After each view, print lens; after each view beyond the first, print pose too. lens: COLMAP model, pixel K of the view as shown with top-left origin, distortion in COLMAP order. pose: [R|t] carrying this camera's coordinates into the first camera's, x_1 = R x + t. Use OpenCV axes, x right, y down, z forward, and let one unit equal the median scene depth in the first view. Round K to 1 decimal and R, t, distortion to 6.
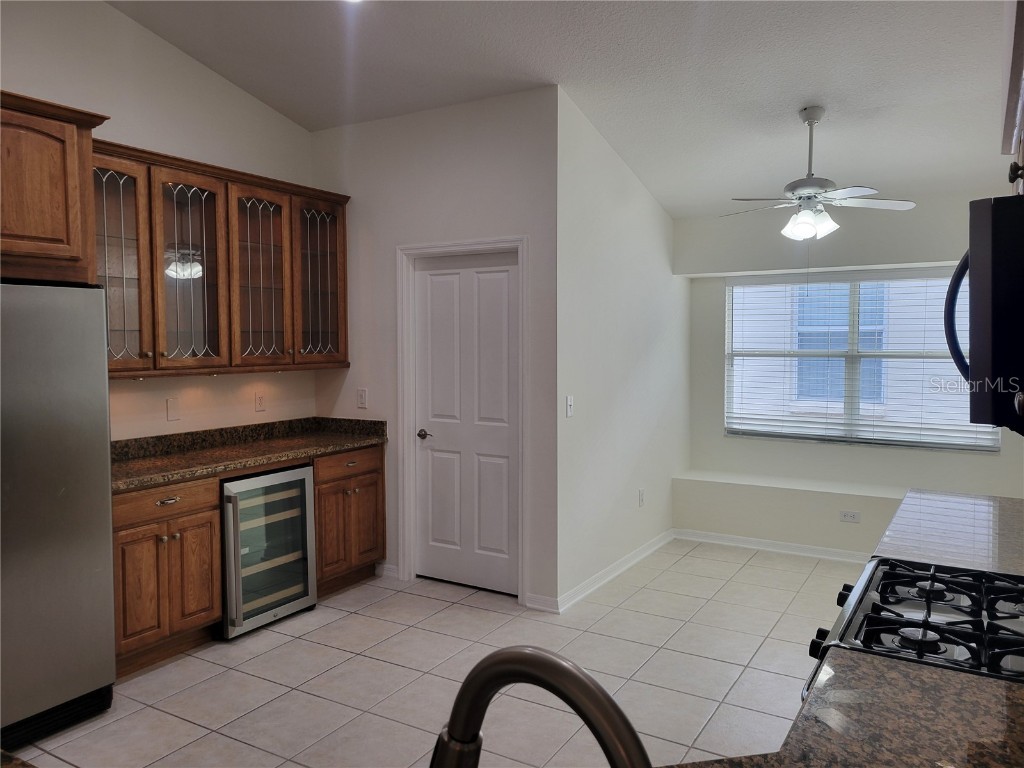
lens RADIAL K [[764.1, 0, 504.6], [0, 764.1, 378.1], [0, 0, 1]] dist [0.055057, -0.040186]
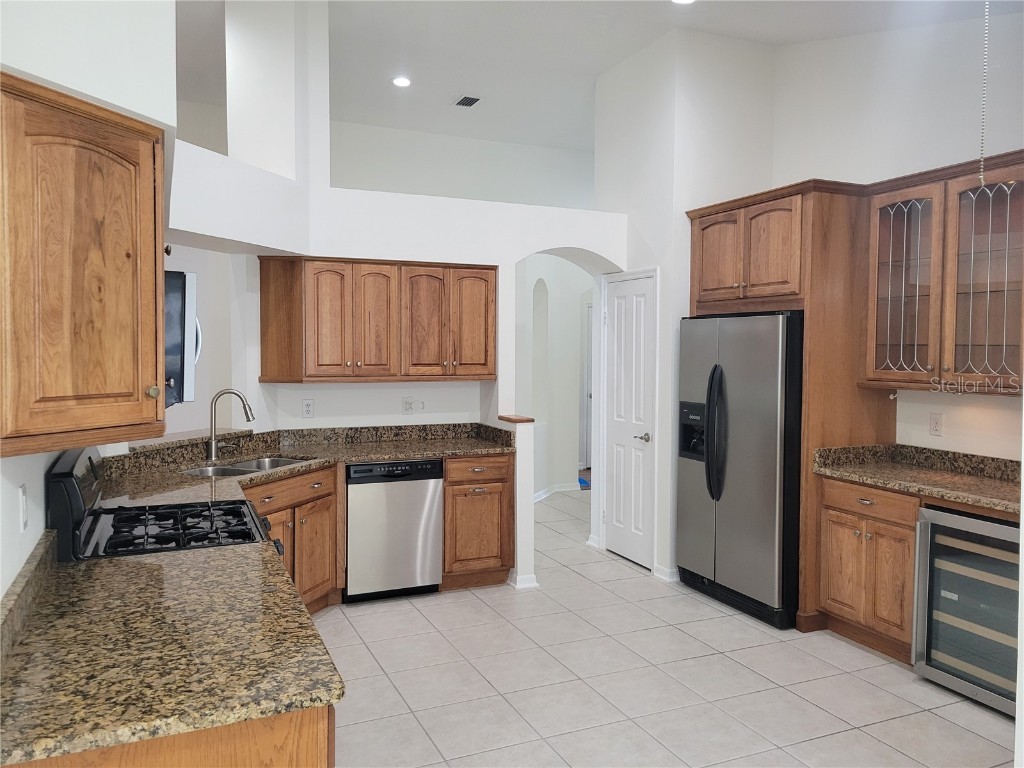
lens RADIAL K [[764.1, 0, 504.6], [0, 764.1, 378.1], [0, 0, 1]] dist [0.055057, -0.040186]
pose [[-0.564272, 0.035935, -0.824807, 0.636281], [-0.048409, 0.995893, 0.076507, -0.062212], [0.824169, 0.083099, -0.560215, 1.001335]]
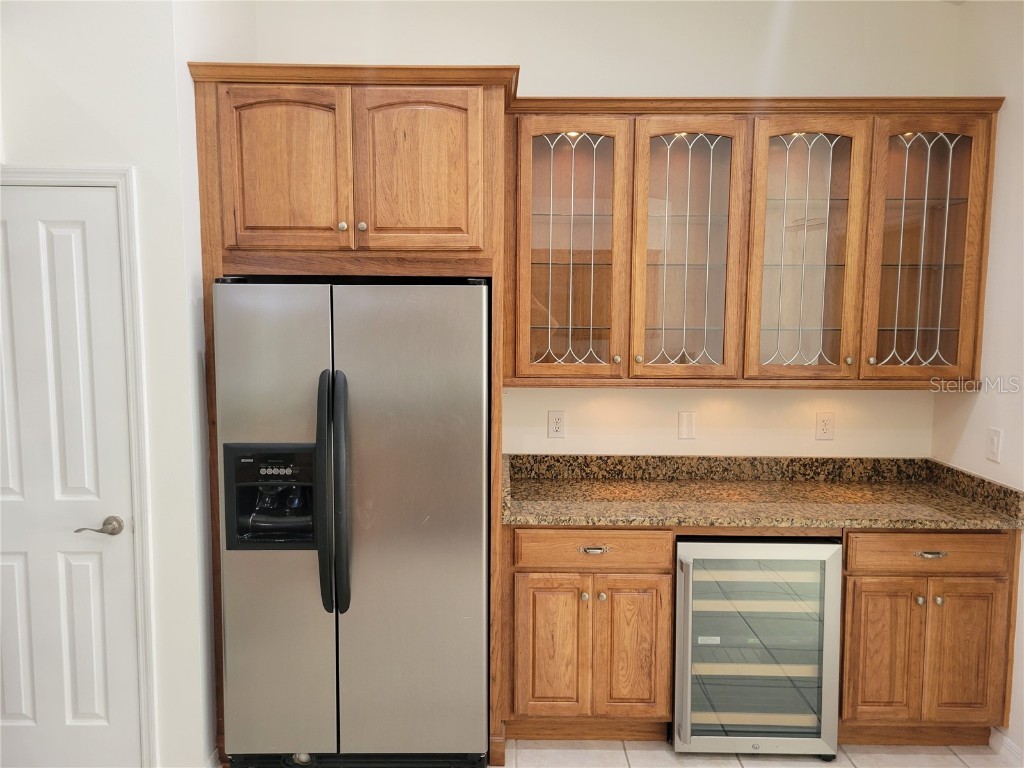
lens RADIAL K [[764.1, 0, 504.6], [0, 764.1, 378.1], [0, 0, 1]] dist [0.055057, -0.040186]
pose [[0.525804, 0.091445, -0.845676, 0.135908], [-0.052688, 0.995797, 0.074918, -0.057914], [0.848972, 0.005165, 0.528412, 0.433606]]
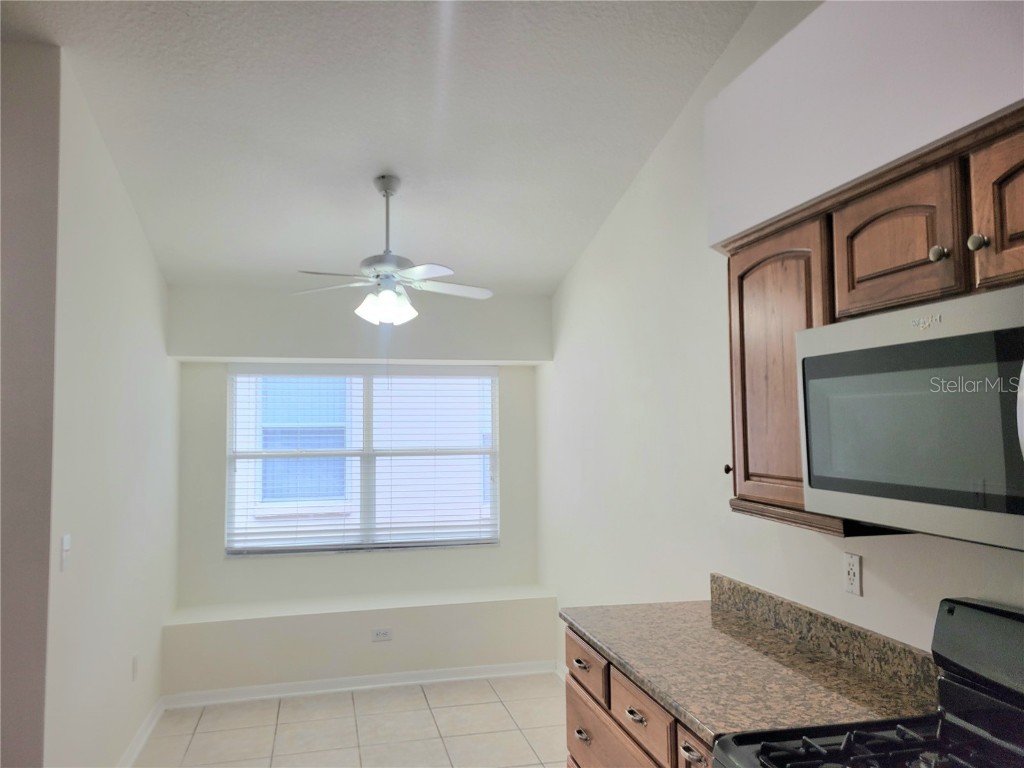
lens RADIAL K [[756.2, 0, 499.1], [0, 756.2, 385.2], [0, 0, 1]] dist [0.060204, -0.037108]
pose [[0.713673, 0.036840, 0.699510, -0.109098], [0.042322, 0.994524, -0.095556, -0.024118], [-0.699200, 0.097800, 0.708206, 0.309356]]
